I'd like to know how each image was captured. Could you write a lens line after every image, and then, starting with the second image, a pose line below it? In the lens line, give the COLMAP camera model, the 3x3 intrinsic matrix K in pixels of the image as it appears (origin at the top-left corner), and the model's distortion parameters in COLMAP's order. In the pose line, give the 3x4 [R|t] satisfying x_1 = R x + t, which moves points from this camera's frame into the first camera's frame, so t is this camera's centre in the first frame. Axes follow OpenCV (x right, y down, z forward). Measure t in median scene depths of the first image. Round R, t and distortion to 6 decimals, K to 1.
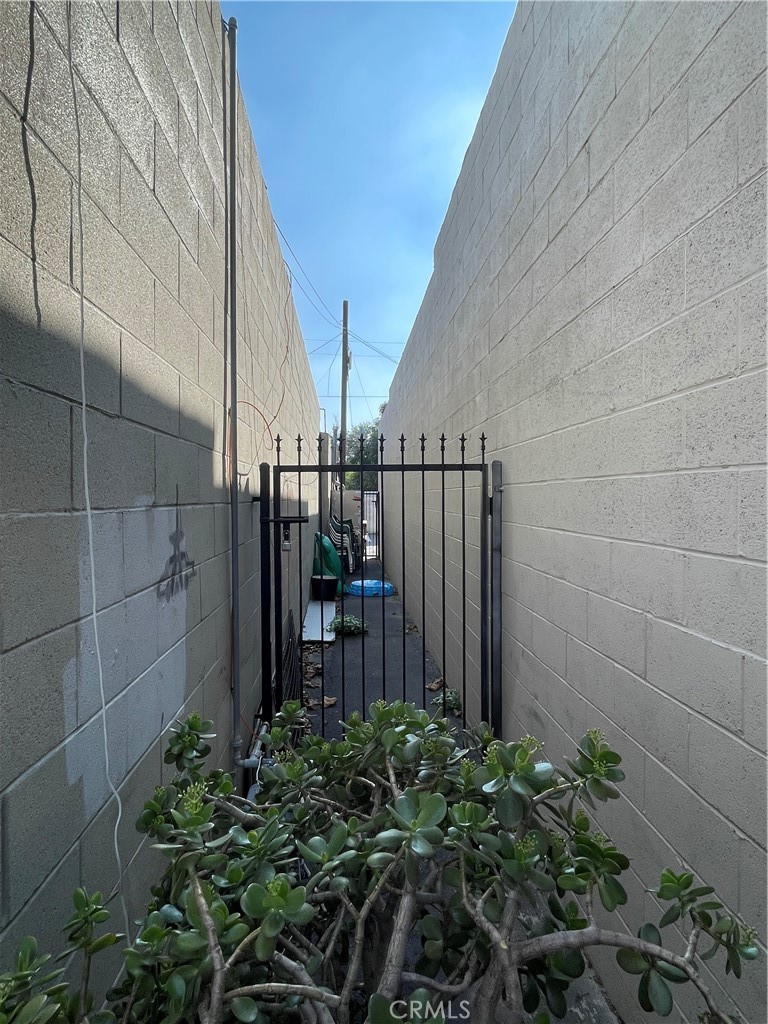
lens RADIAL K [[560.0, 0, 384.0], [0, 560.0, 512.0], [0, 0, 1]] dist [0.000118, -0.000924]
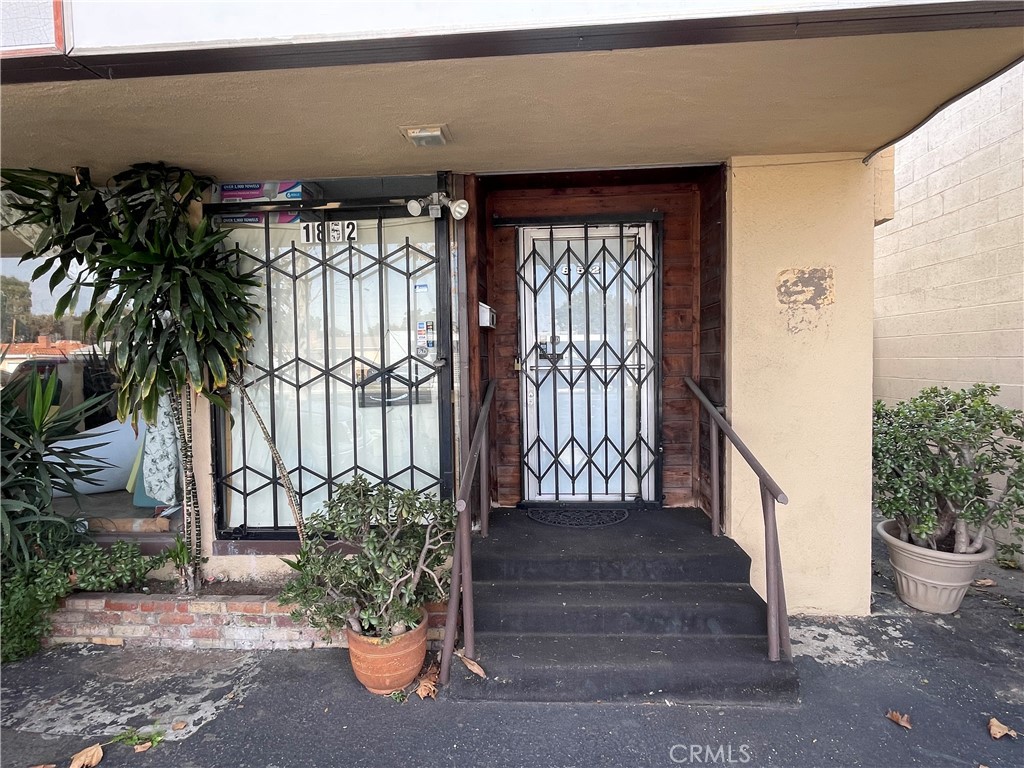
lens RADIAL K [[560.0, 0, 511.8], [0, 560.0, 382.1], [0, 0, 1]] dist [0.000118, -0.000924]
pose [[0.990709, -0.021562, -0.134276, -0.742290], [0.023548, 0.999635, 0.013219, 0.045496], [0.133942, -0.016258, 0.990856, -1.047763]]
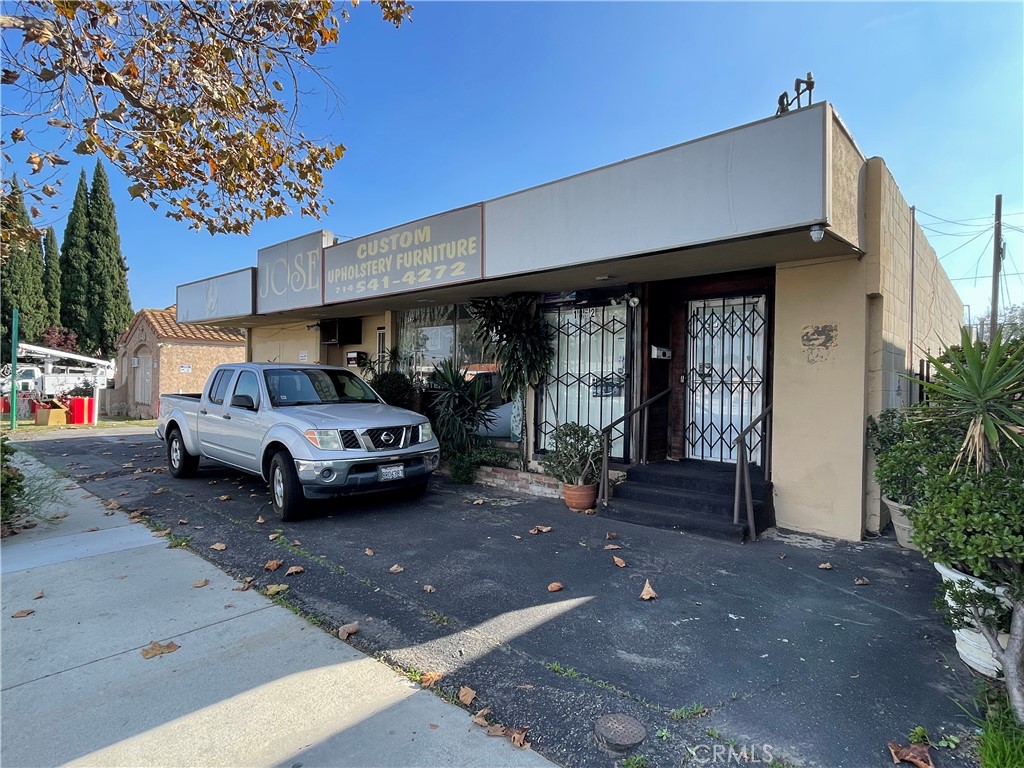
lens RADIAL K [[560.0, 0, 511.8], [0, 560.0, 382.1], [0, 0, 1]] dist [0.000118, -0.000924]
pose [[0.691697, 0.002004, -0.722185, 0.292347], [-0.027428, 0.999348, -0.023497, 0.108768], [0.721667, 0.036061, 0.691300, -1.863663]]
